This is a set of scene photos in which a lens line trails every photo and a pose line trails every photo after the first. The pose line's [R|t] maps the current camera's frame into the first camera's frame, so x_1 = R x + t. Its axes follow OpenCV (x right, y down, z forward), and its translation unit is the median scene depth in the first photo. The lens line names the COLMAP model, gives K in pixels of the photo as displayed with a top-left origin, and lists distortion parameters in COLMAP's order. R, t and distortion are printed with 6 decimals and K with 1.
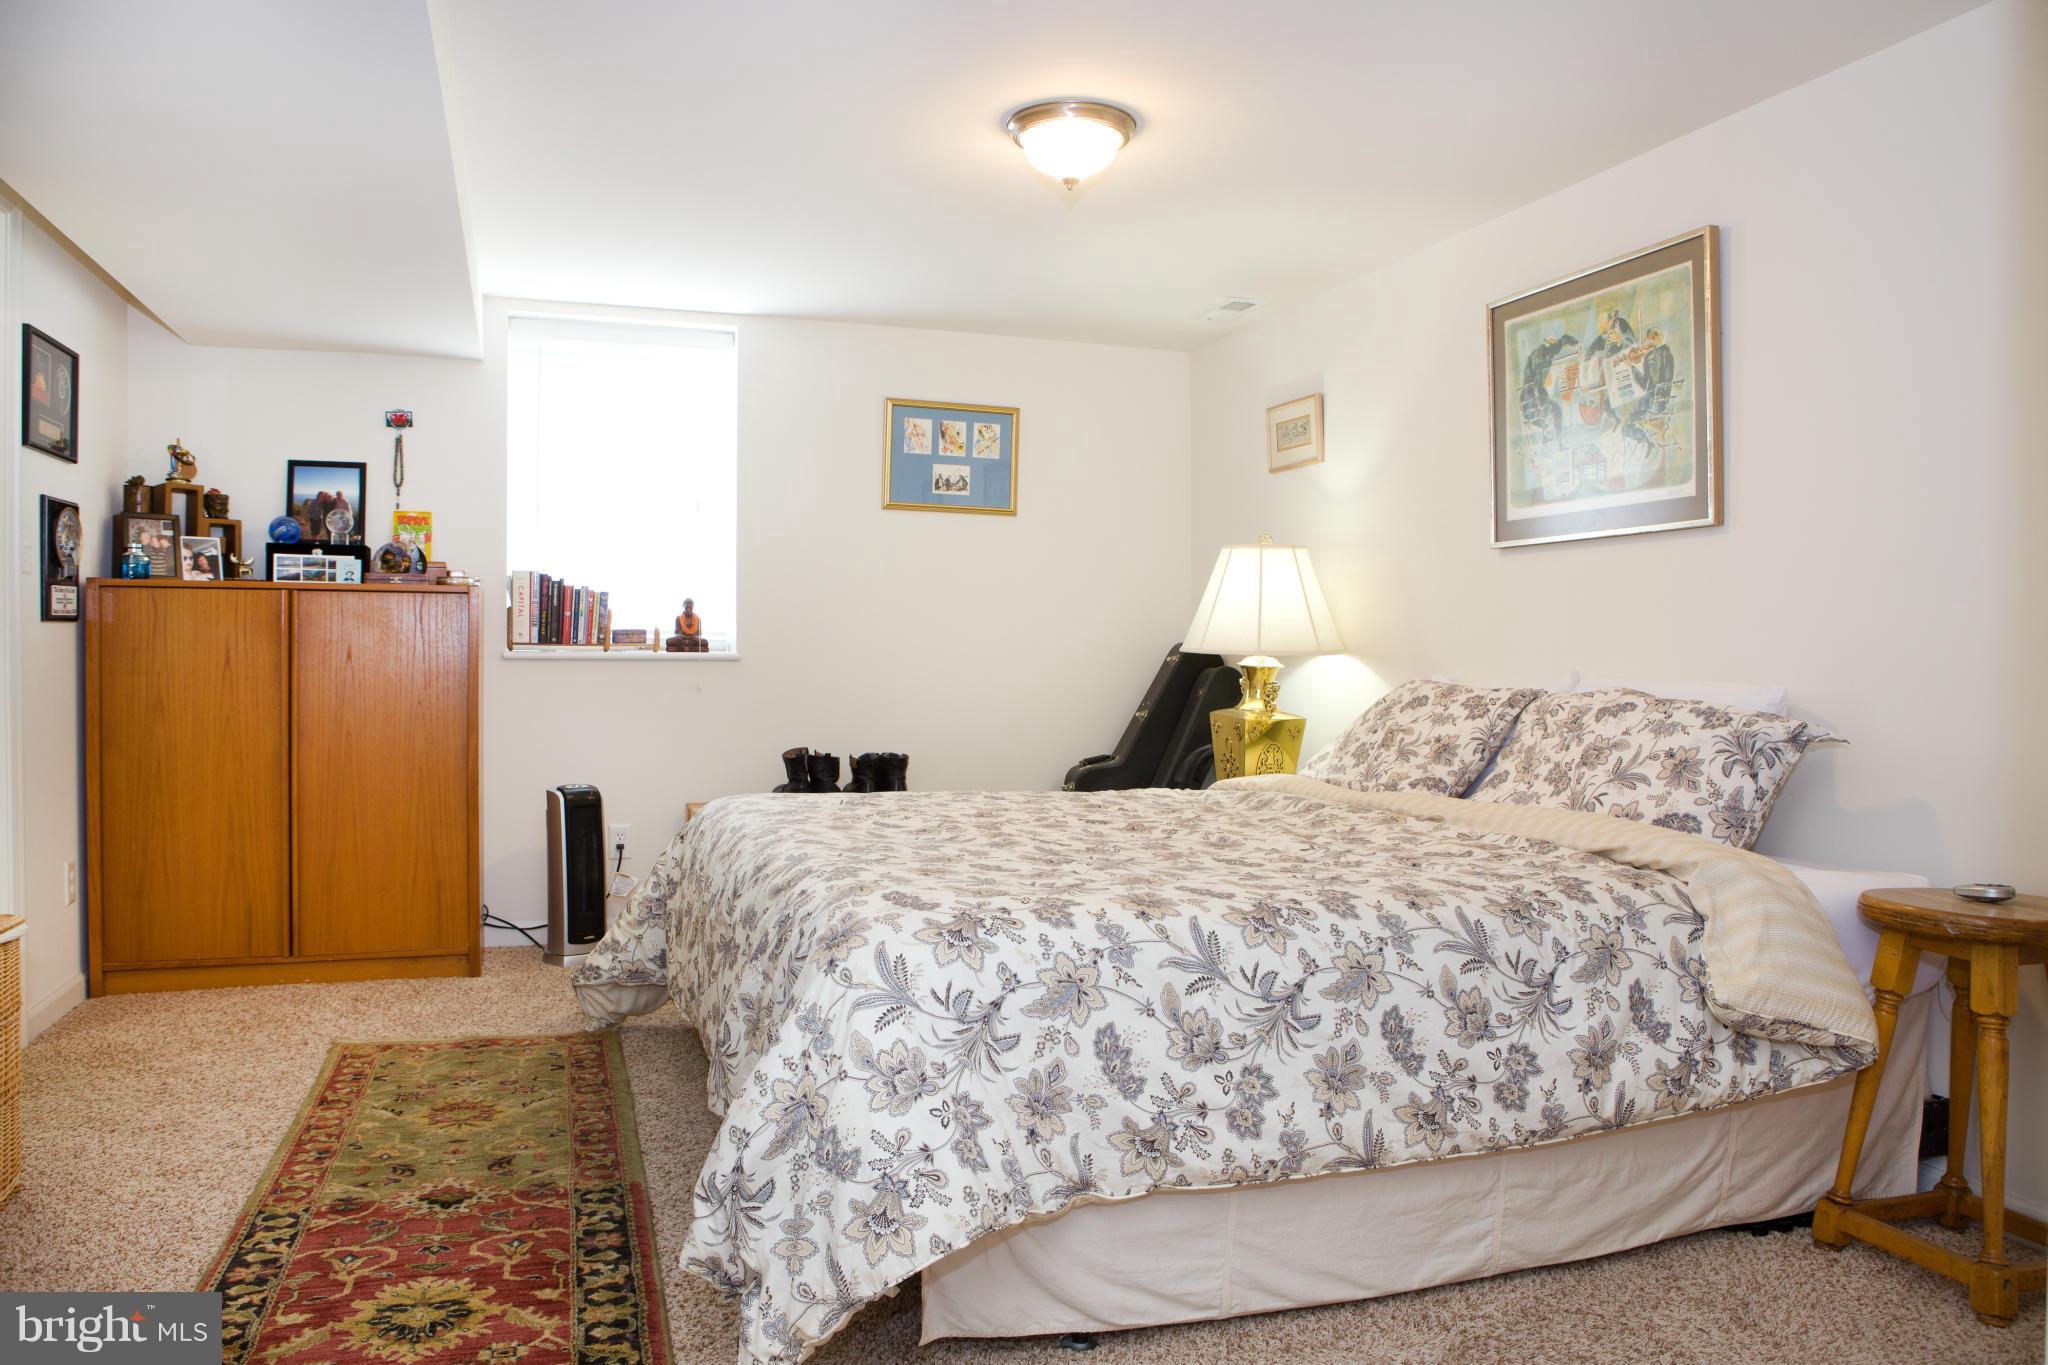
lens RADIAL K [[1436.4, 0, 1032.8], [0, 1436.4, 681.2], [0, 0, 1]] dist [-0.100874, 0.079121]
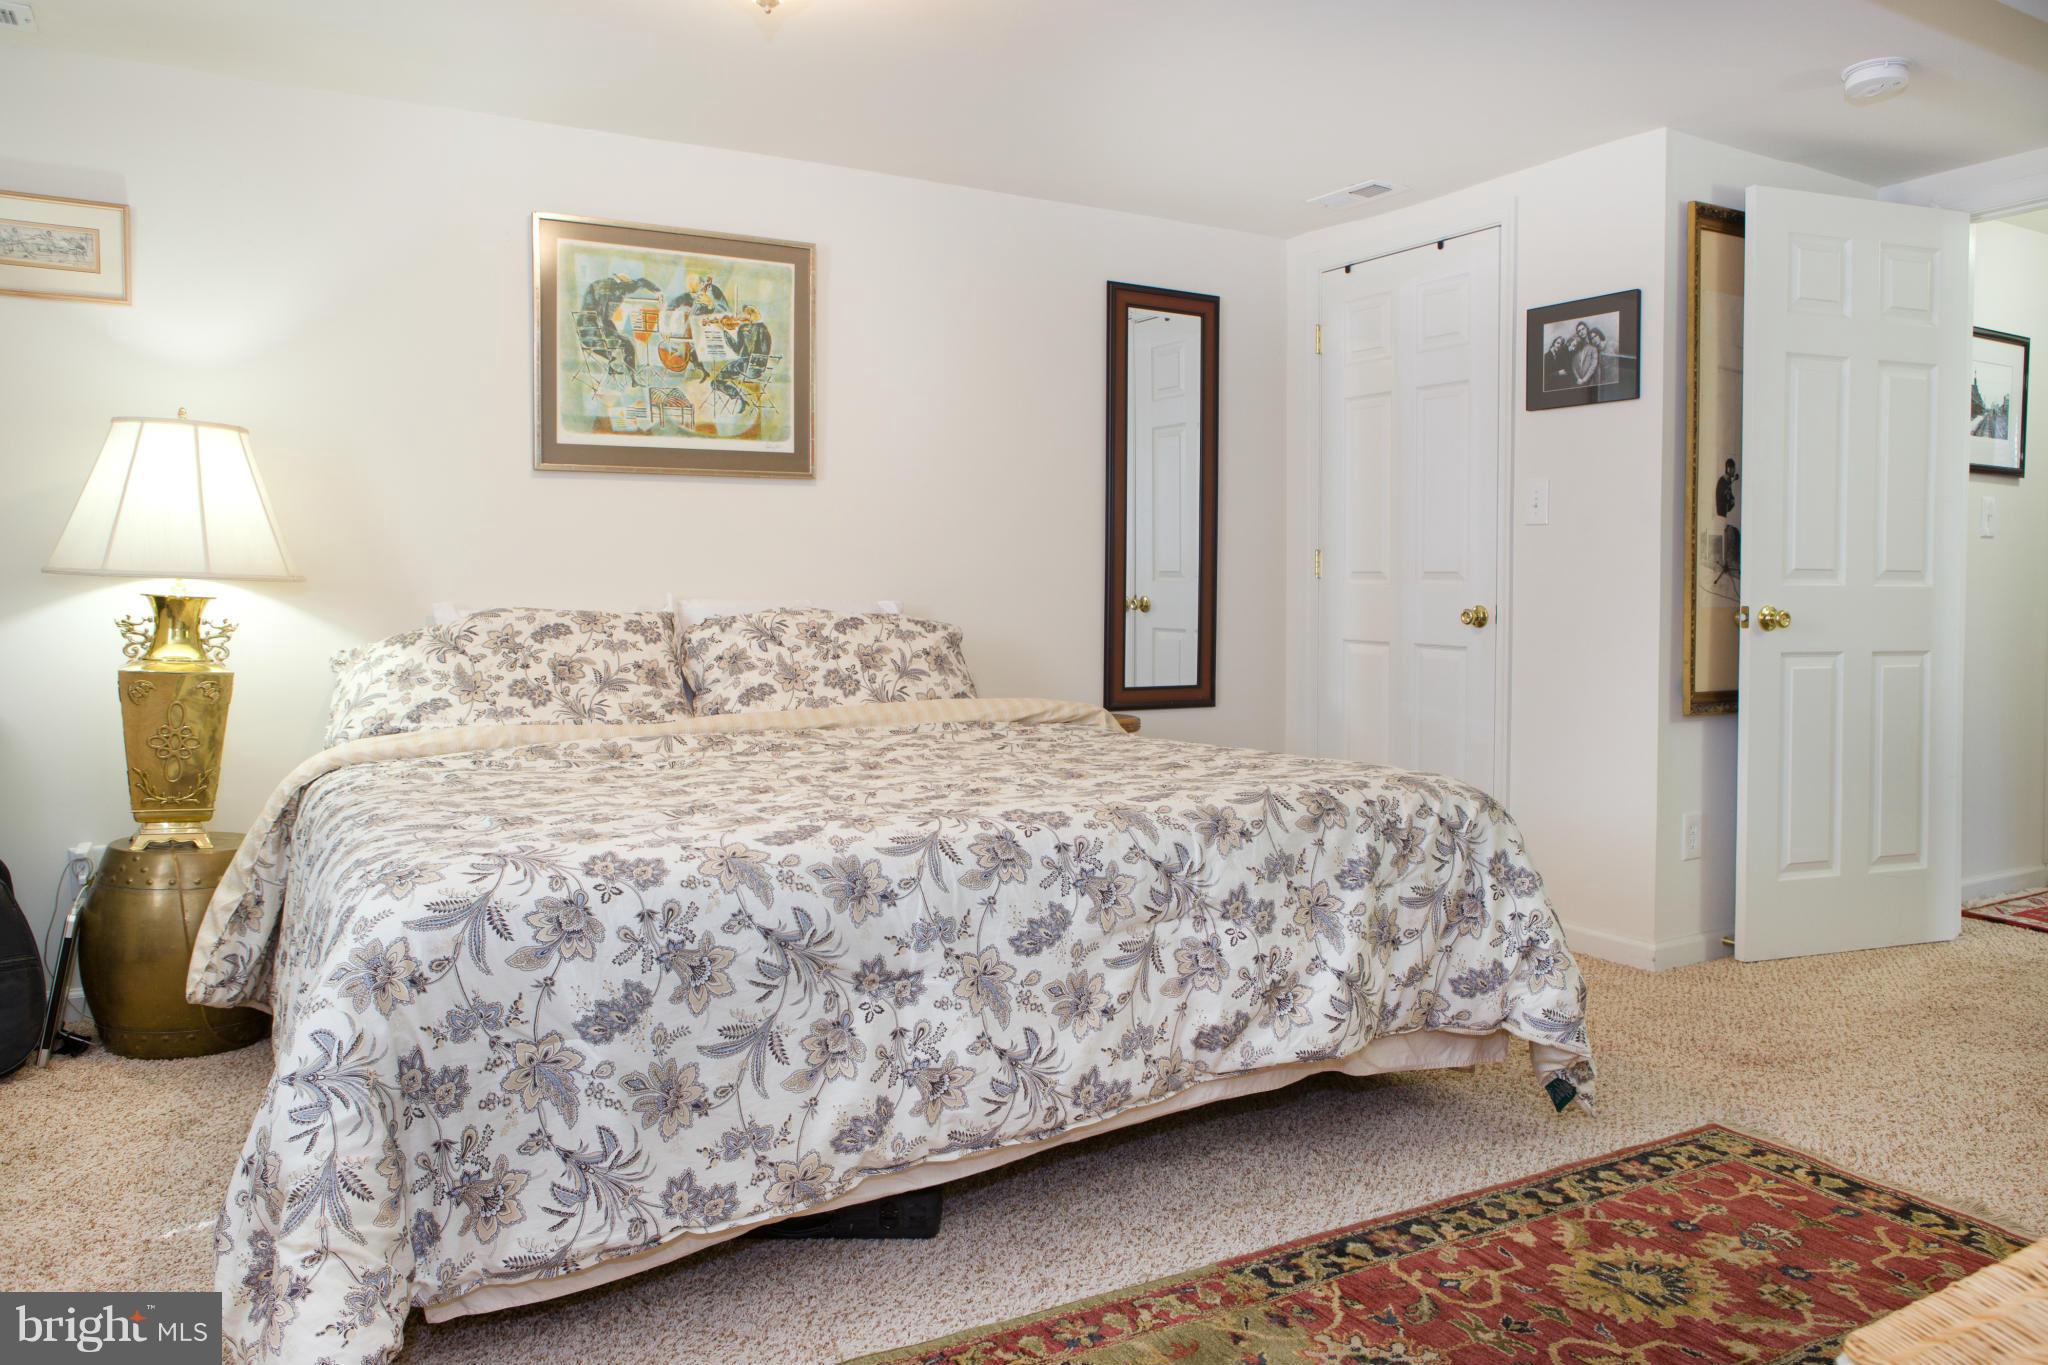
lens RADIAL K [[1436.4, 0, 1032.8], [0, 1436.4, 681.2], [0, 0, 1]] dist [-0.100874, 0.079121]
pose [[-0.178387, -0.058215, 0.982237, -0.775234], [0.021194, 0.997789, 0.062986, -0.004880], [-0.983732, 0.032053, -0.176759, 0.958271]]
